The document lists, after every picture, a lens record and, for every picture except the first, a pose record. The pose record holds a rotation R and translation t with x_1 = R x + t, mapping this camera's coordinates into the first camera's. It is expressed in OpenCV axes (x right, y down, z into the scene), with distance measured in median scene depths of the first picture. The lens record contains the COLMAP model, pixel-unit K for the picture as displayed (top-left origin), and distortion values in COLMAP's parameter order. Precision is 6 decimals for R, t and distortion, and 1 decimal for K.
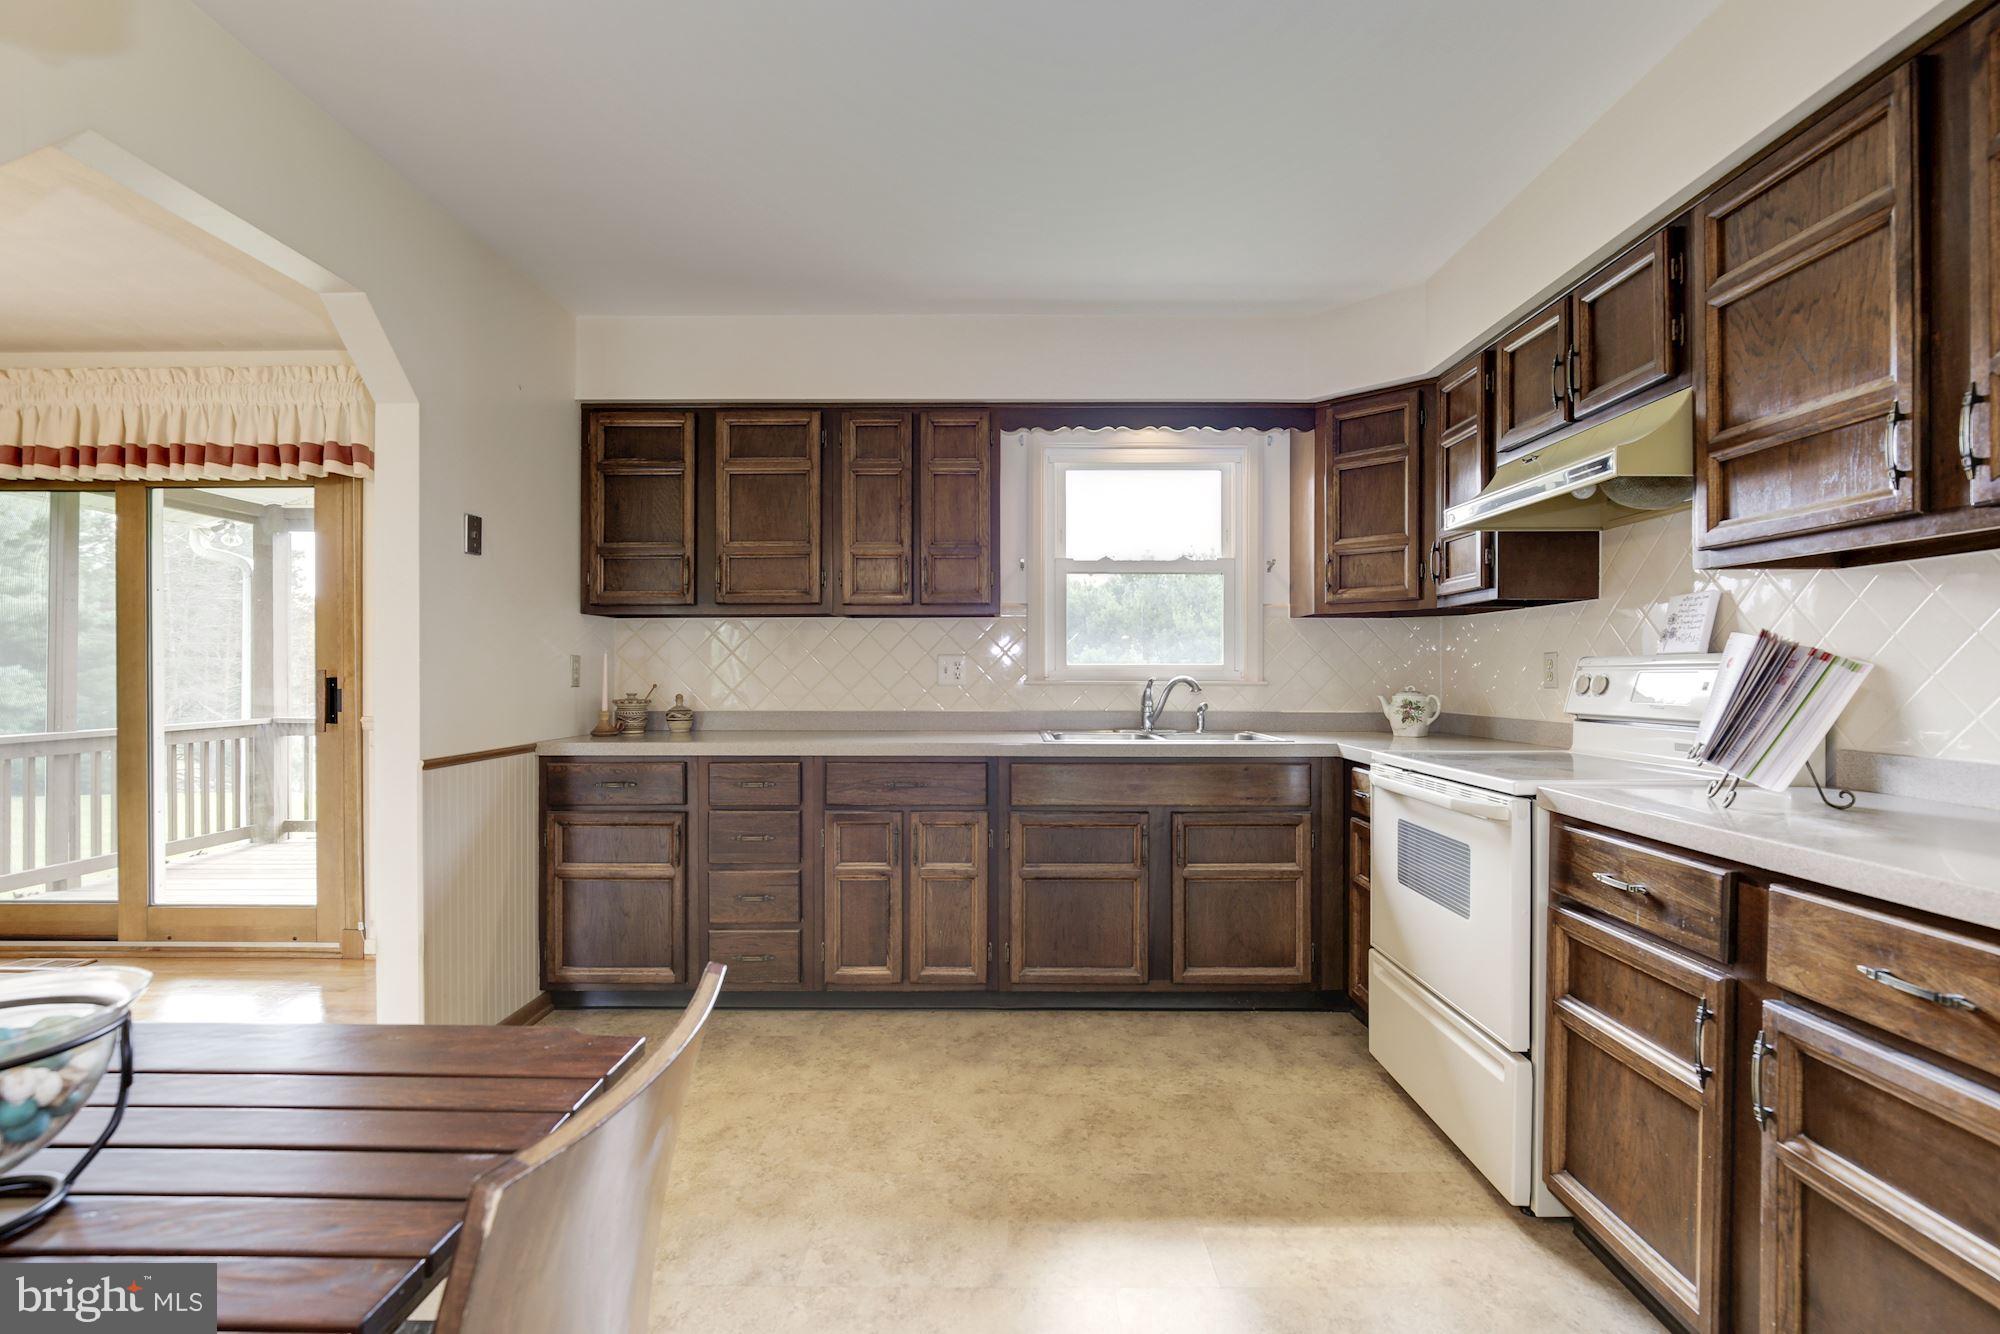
lens RADIAL K [[926.9, 0, 1018.2], [0, 926.9, 665.6], [0, 0, 1]] dist [-0.013478, 0.000544]
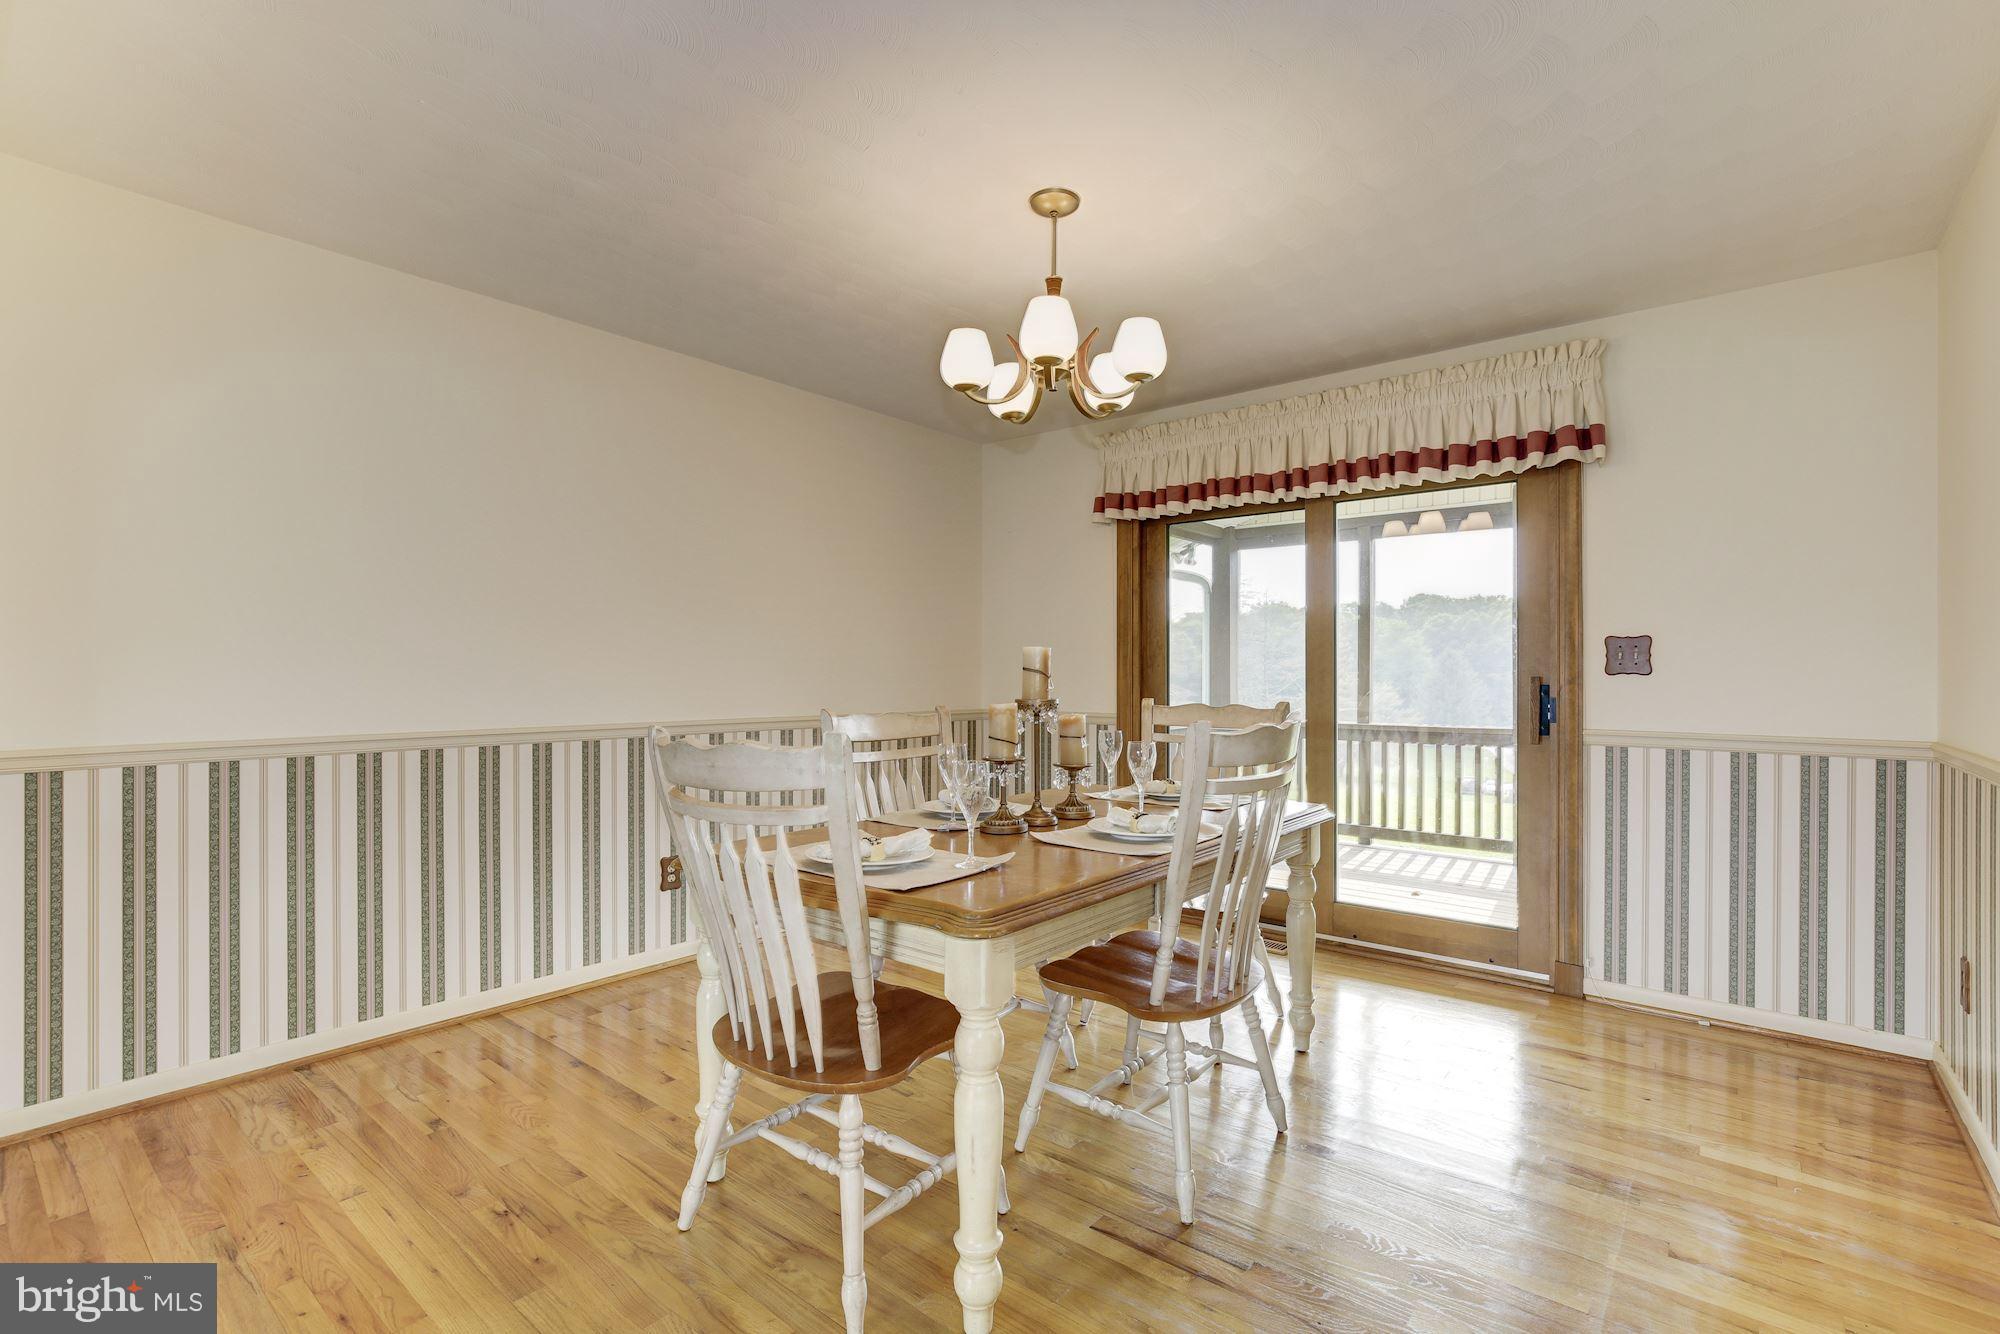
lens RADIAL K [[891.6, 0, 986.6], [0, 891.6, 655.8], [0, 0, 1]] dist [-0.014808, -0.000178]
pose [[0.767620, -0.014055, -0.640751, -0.673096], [-0.002274, 0.999693, -0.024653, 0.008770], [0.640901, 0.020381, 0.767353, -0.041595]]
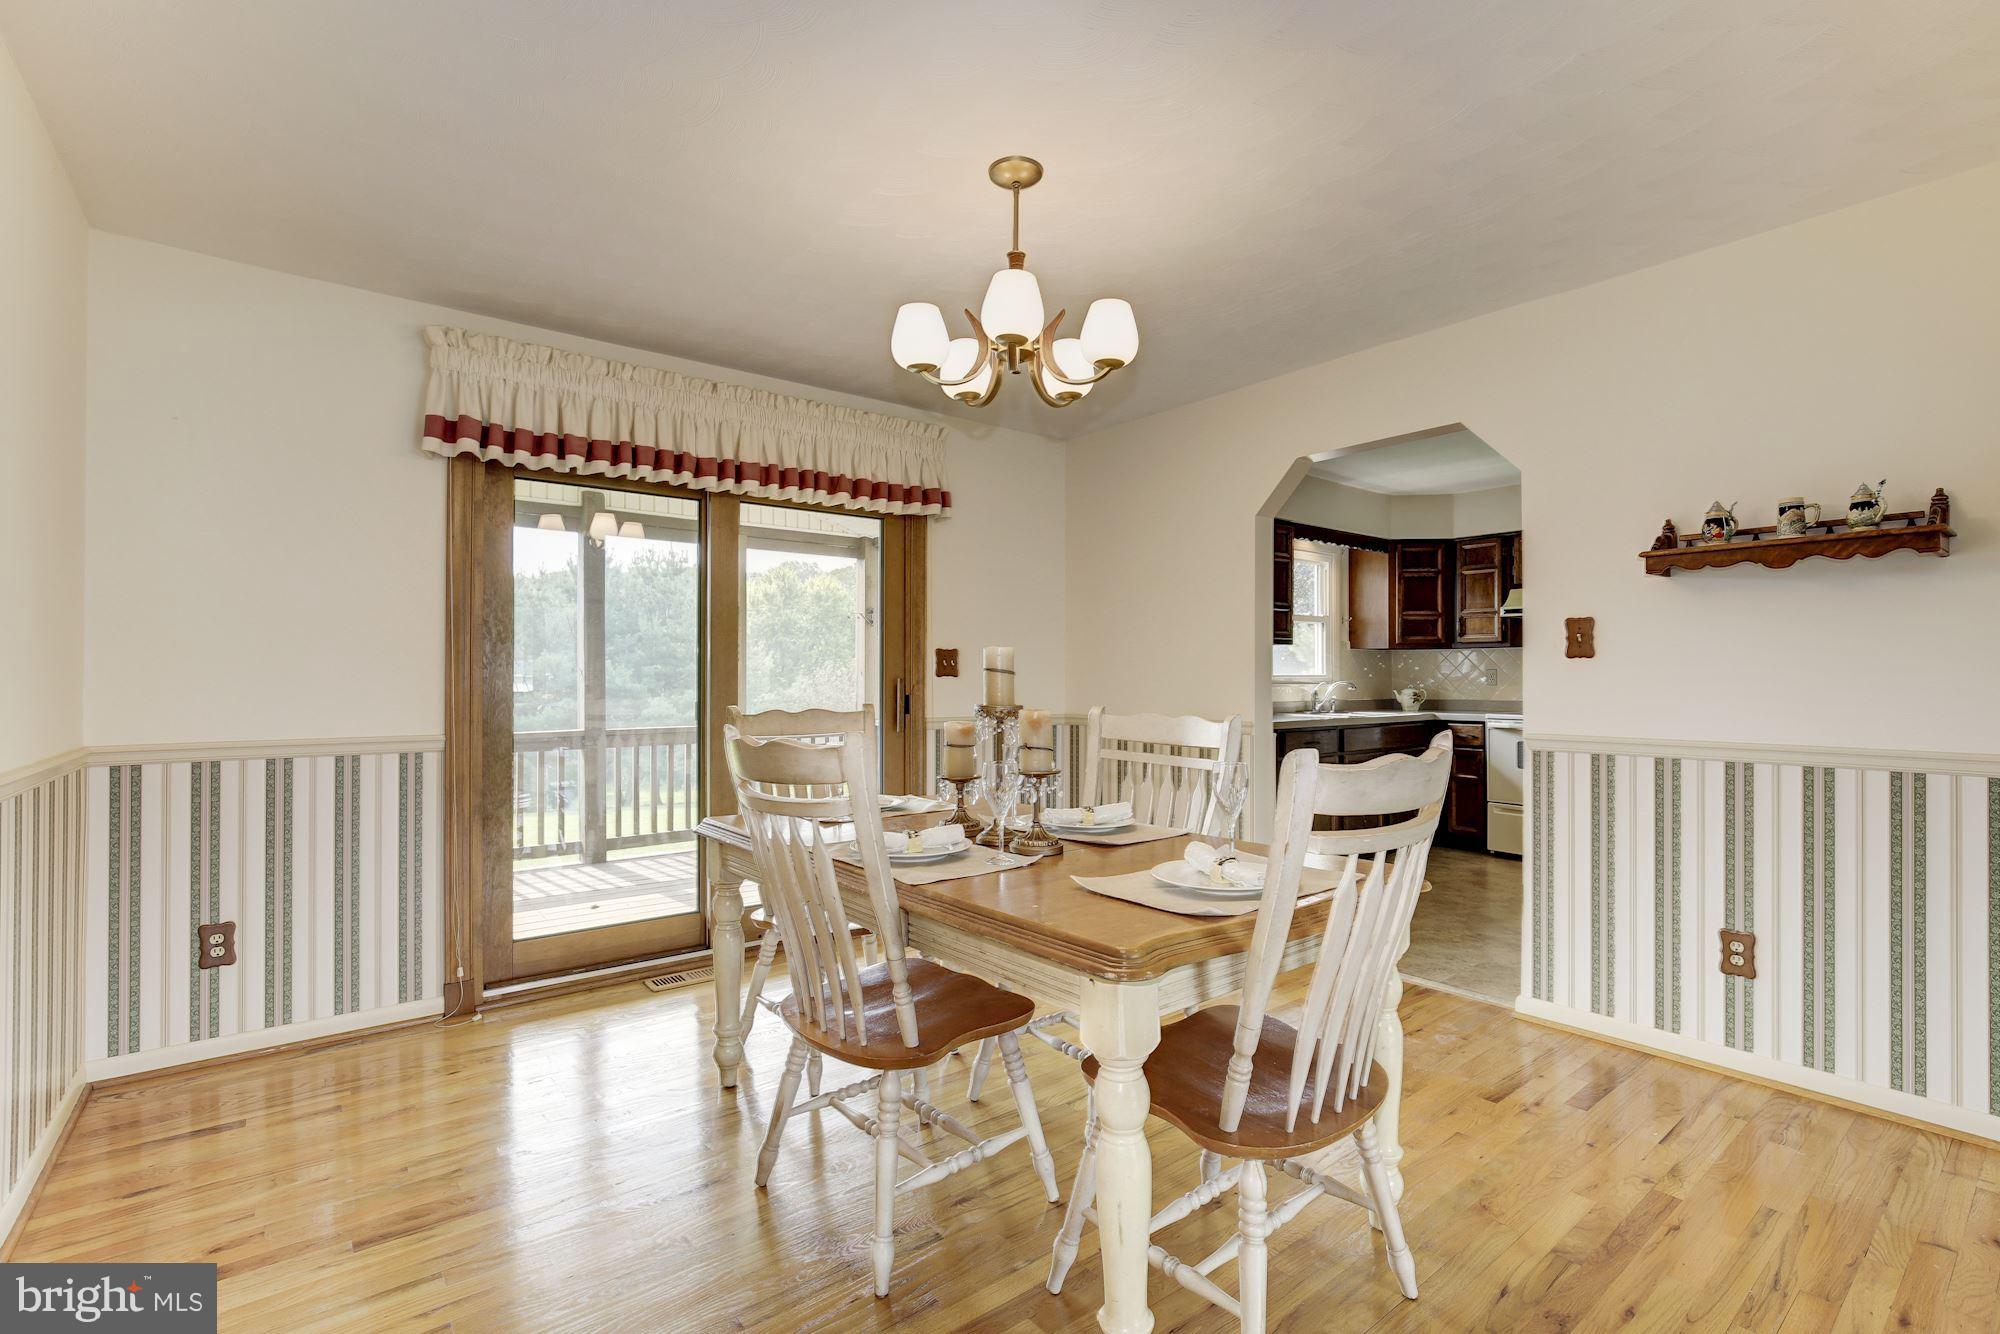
lens RADIAL K [[891.6, 0, 986.6], [0, 891.6, 655.8], [0, 0, 1]] dist [-0.014808, -0.000178]
pose [[0.789447, 0.012493, 0.613691, -1.498243], [-0.006087, 0.999903, -0.012525, -0.011024], [-0.613788, 0.006152, 0.789447, 0.045086]]
